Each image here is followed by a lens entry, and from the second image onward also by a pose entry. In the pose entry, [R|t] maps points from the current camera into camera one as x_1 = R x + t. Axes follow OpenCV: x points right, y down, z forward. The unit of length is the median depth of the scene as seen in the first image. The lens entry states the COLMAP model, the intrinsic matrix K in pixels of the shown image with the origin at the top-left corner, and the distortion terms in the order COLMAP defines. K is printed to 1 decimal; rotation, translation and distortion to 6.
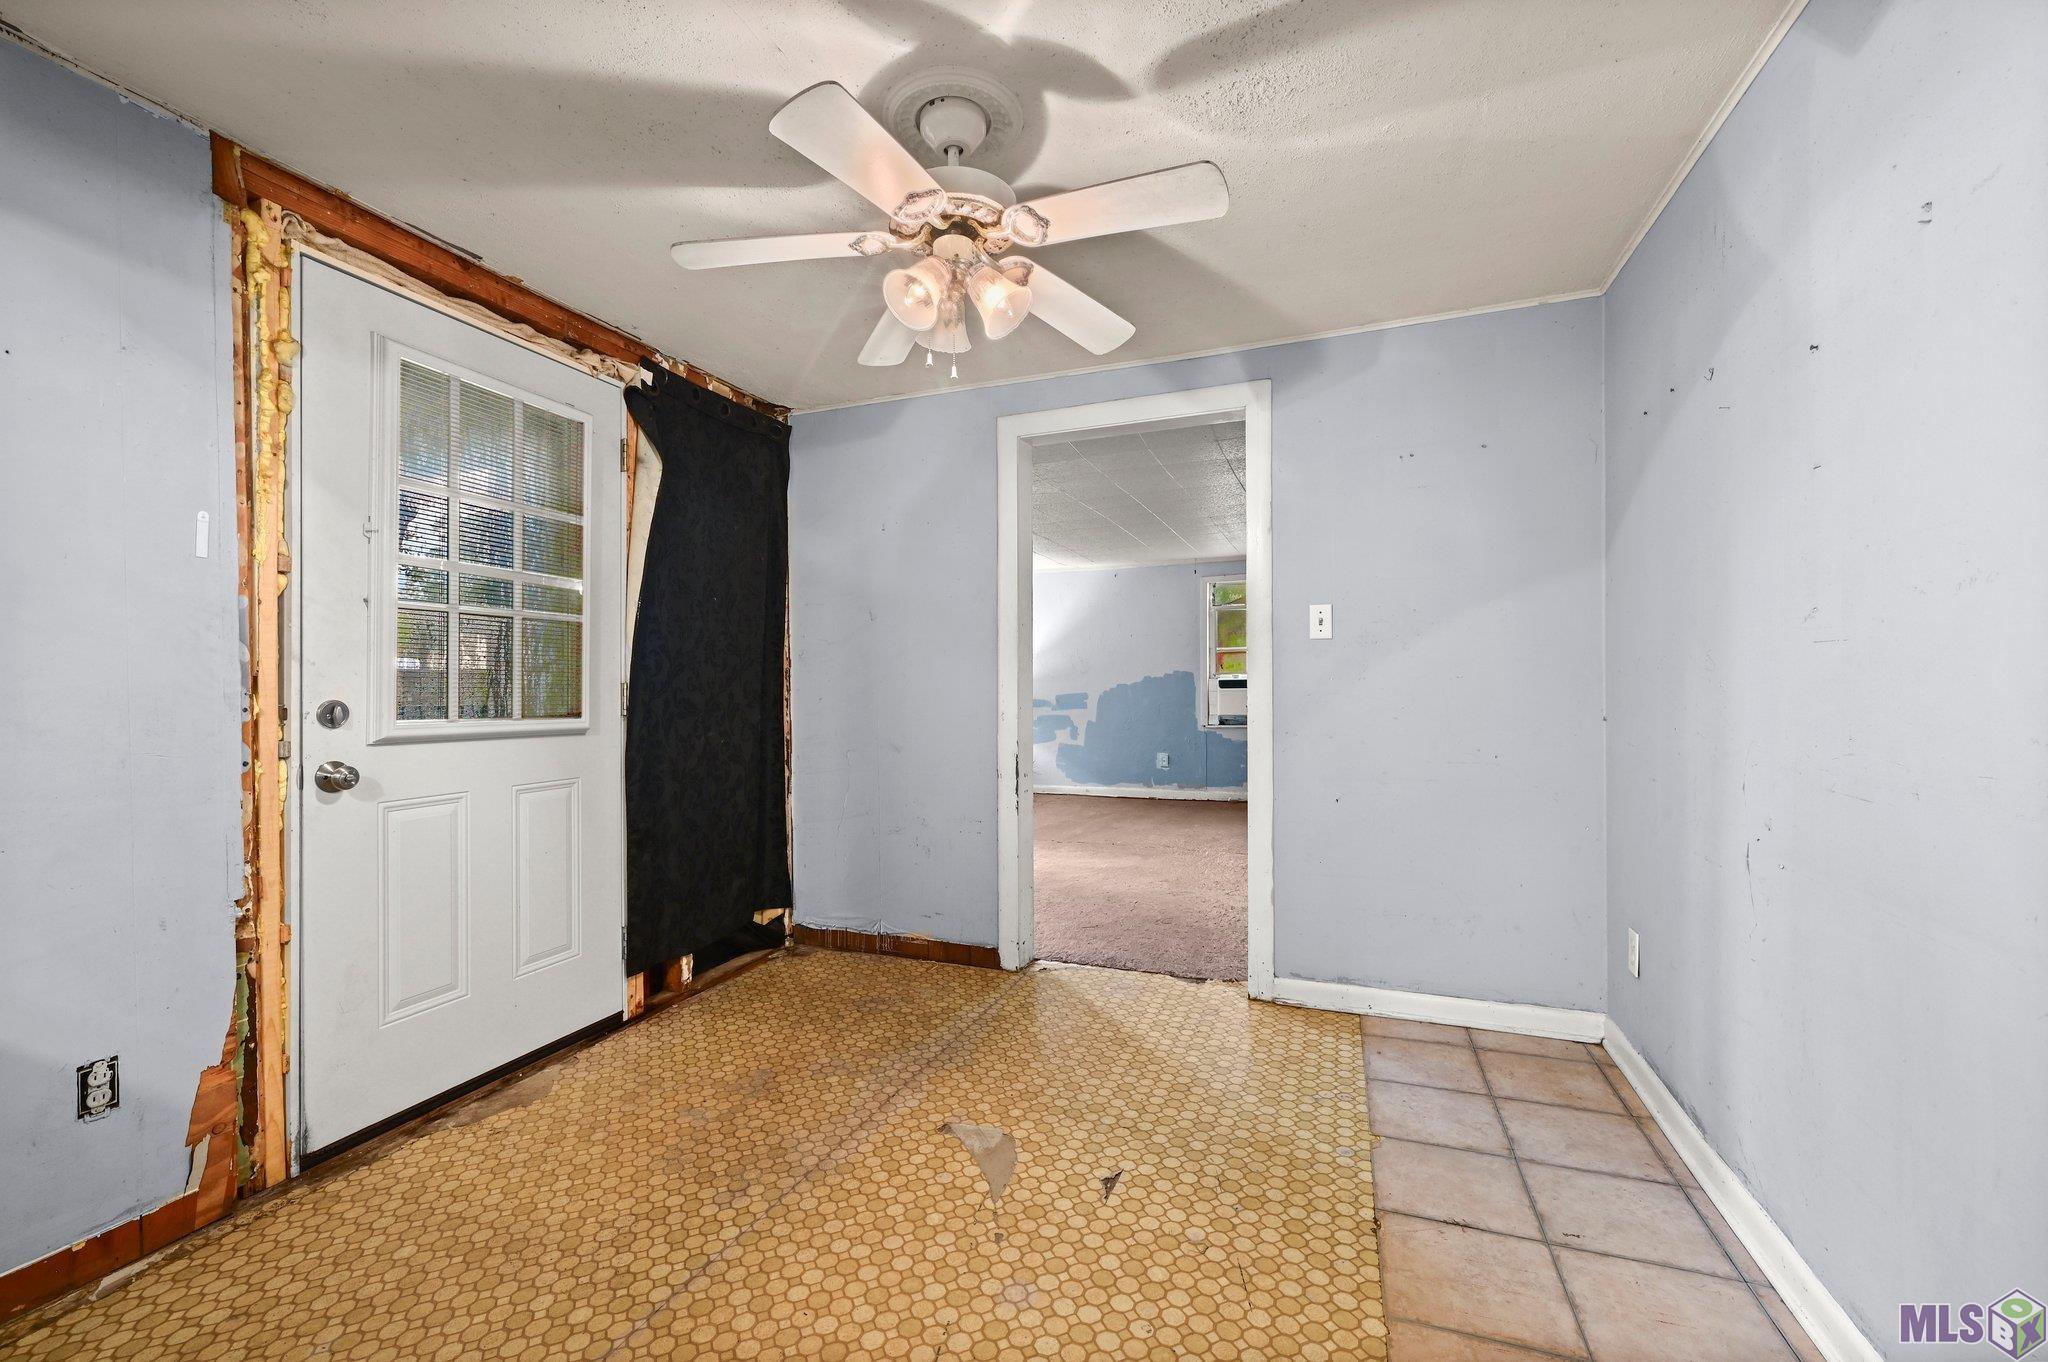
lens RADIAL K [[852.5, 0, 1008.4], [0, 852.5, 669.4], [0, 0, 1]] dist [-0.001185, -0.000125]
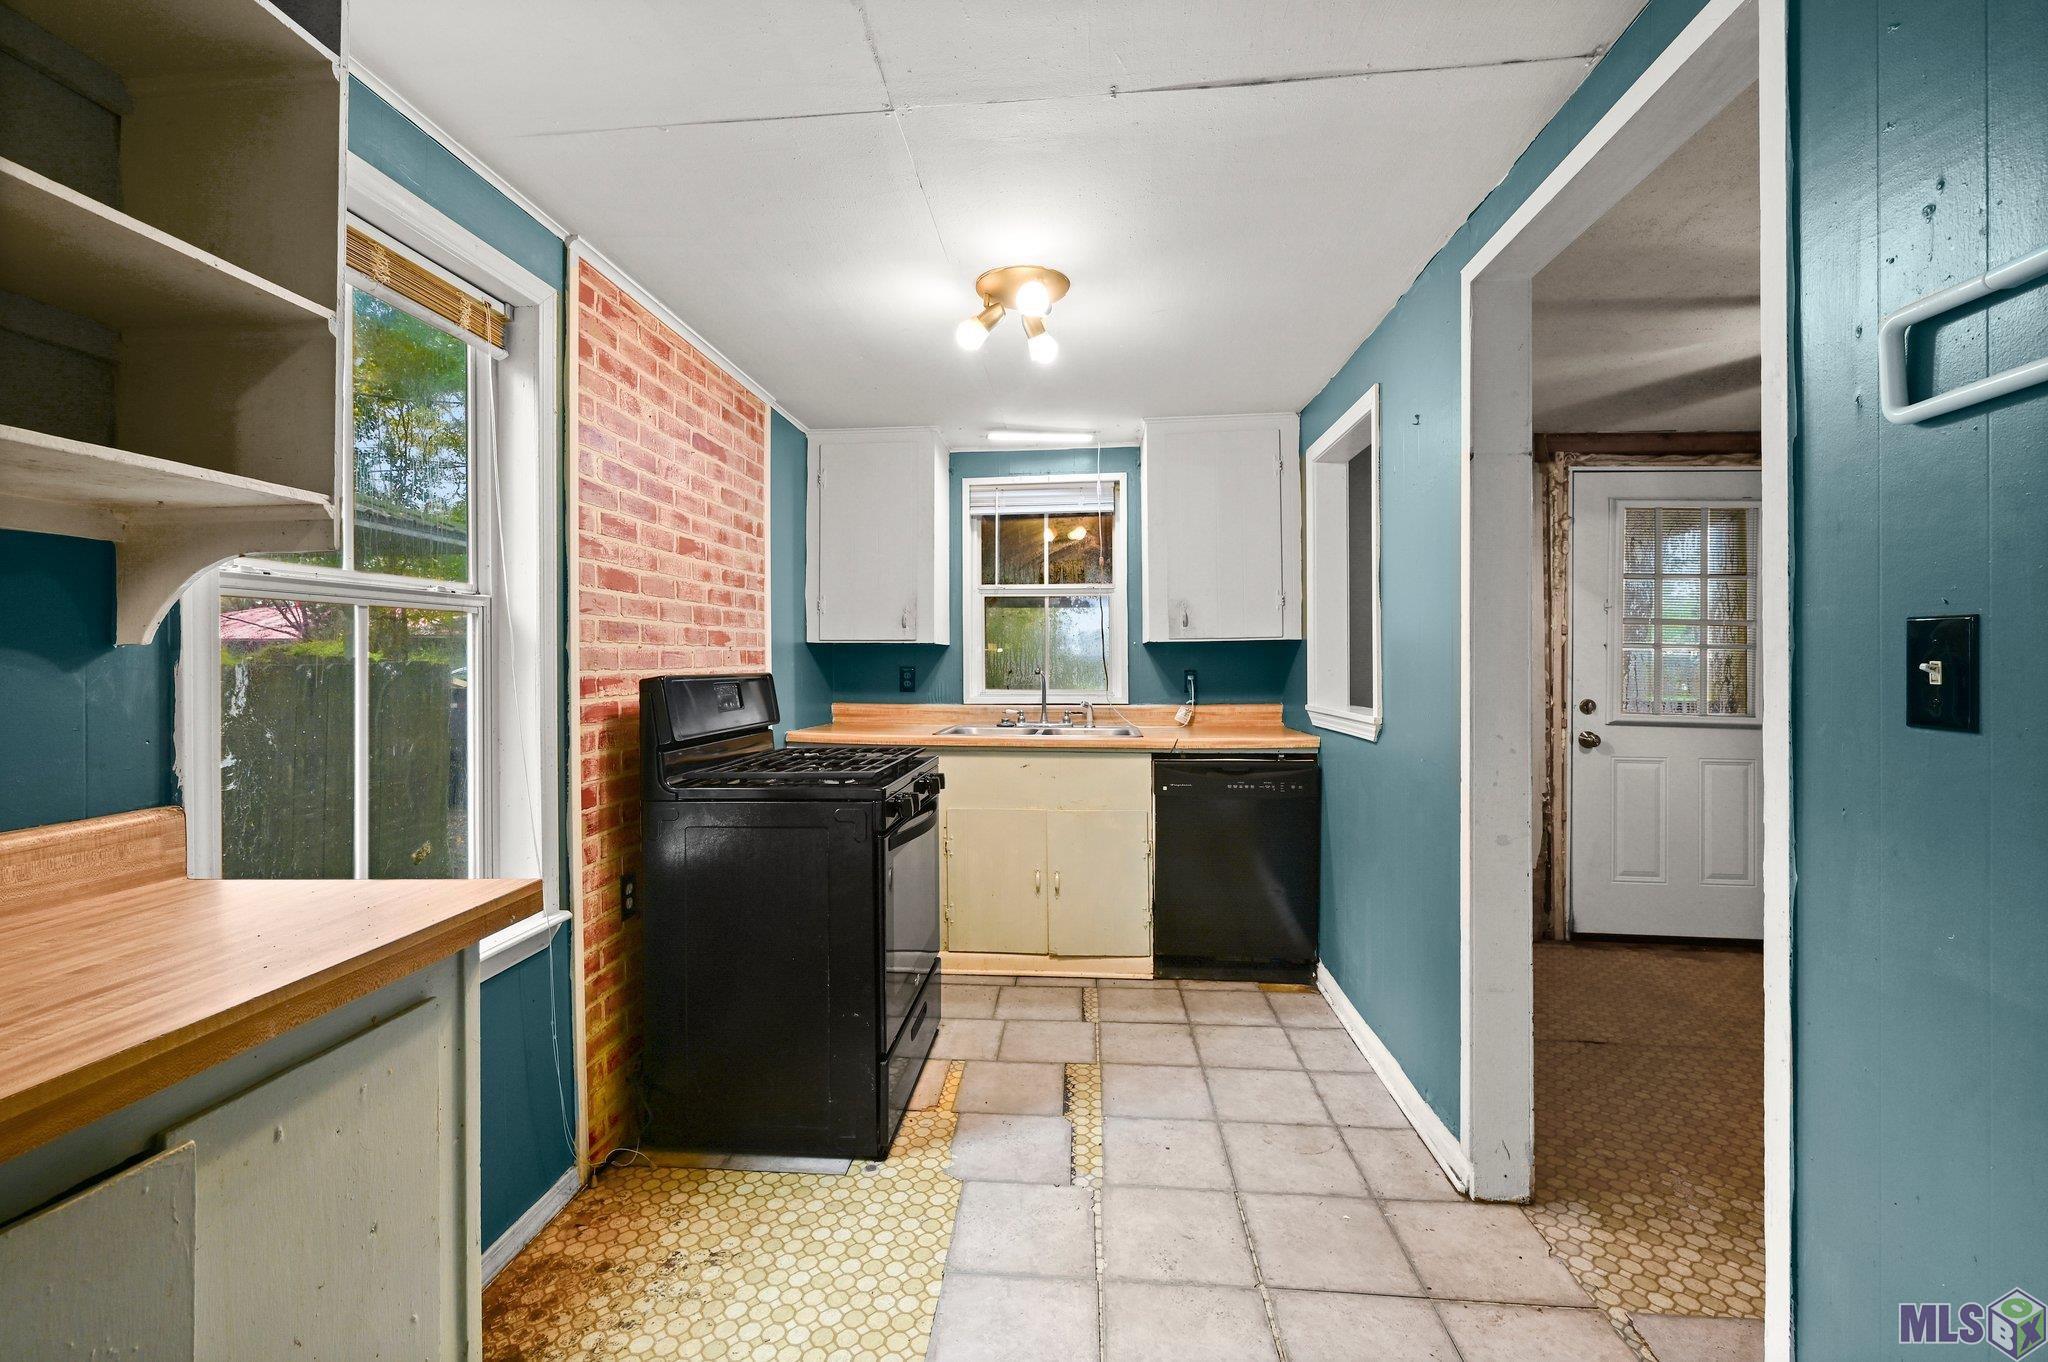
lens RADIAL K [[852.5, 0, 1012.7], [0, 852.5, 677.0], [0, 0, 1]] dist [-0.001185, -0.000125]
pose [[0.282704, 0.004750, -0.959196, 0.692039], [-0.002828, 0.999988, 0.004118, -0.018659], [0.959203, 0.001549, 0.282713, -0.796242]]
